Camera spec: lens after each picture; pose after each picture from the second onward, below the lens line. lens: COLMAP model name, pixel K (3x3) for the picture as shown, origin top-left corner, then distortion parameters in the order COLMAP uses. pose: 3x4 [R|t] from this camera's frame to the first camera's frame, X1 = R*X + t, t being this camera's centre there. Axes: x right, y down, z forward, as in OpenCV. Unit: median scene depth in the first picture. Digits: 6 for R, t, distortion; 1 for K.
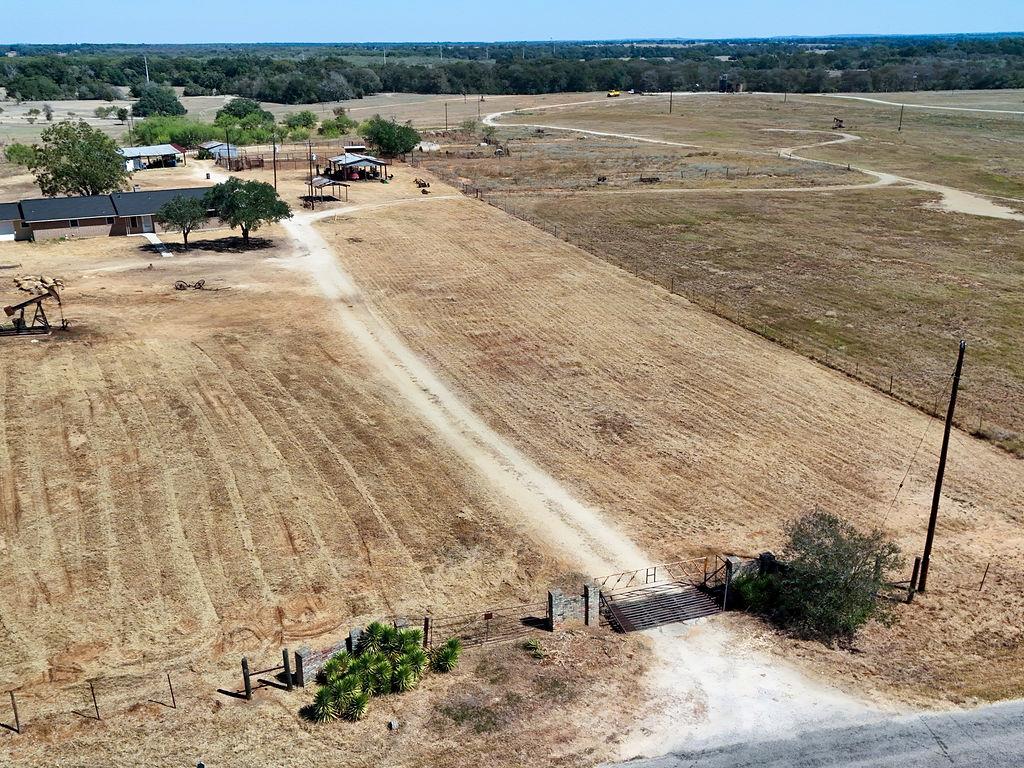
lens RADIAL K [[1000.3, 0, 511.2], [0, 1000.3, 387.8], [0, 0, 1]] dist [0.044705, 0.000000]
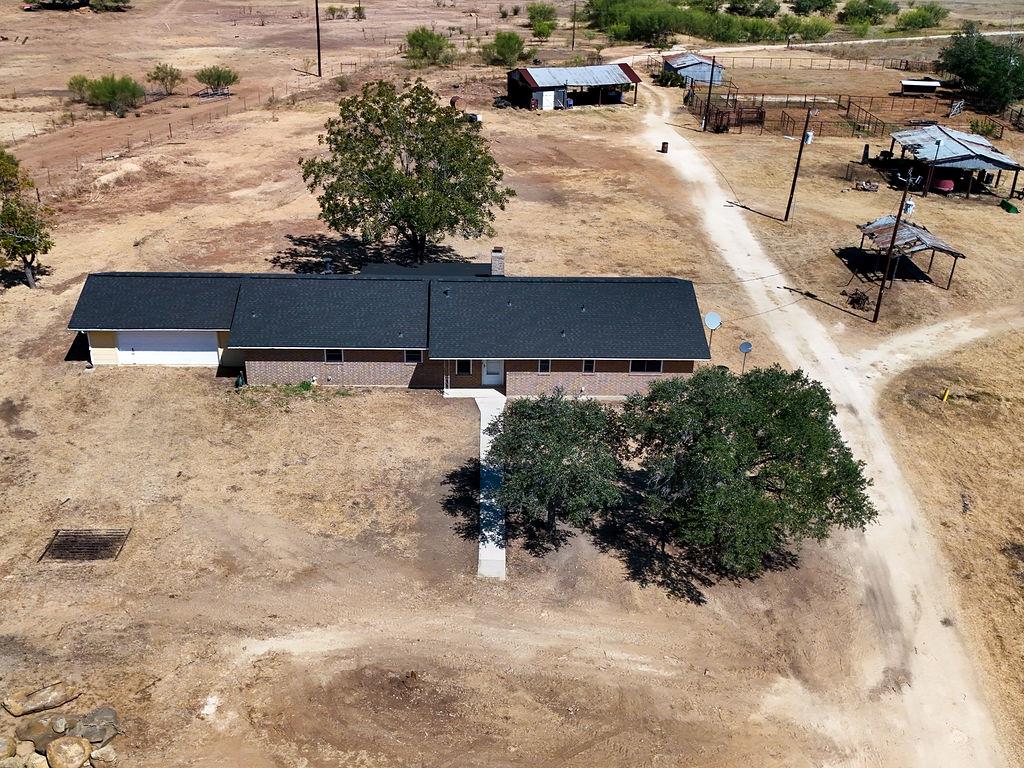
lens RADIAL K [[1000.3, 0, 509.6], [0, 1000.3, 382.7], [0, 0, 1]] dist [0.044705, 0.000000]
pose [[0.900696, 0.230676, -0.368152, -0.143782], [-0.176487, 0.968599, 0.175123, -0.165654], [0.396988, -0.092758, 0.913124, 0.445022]]
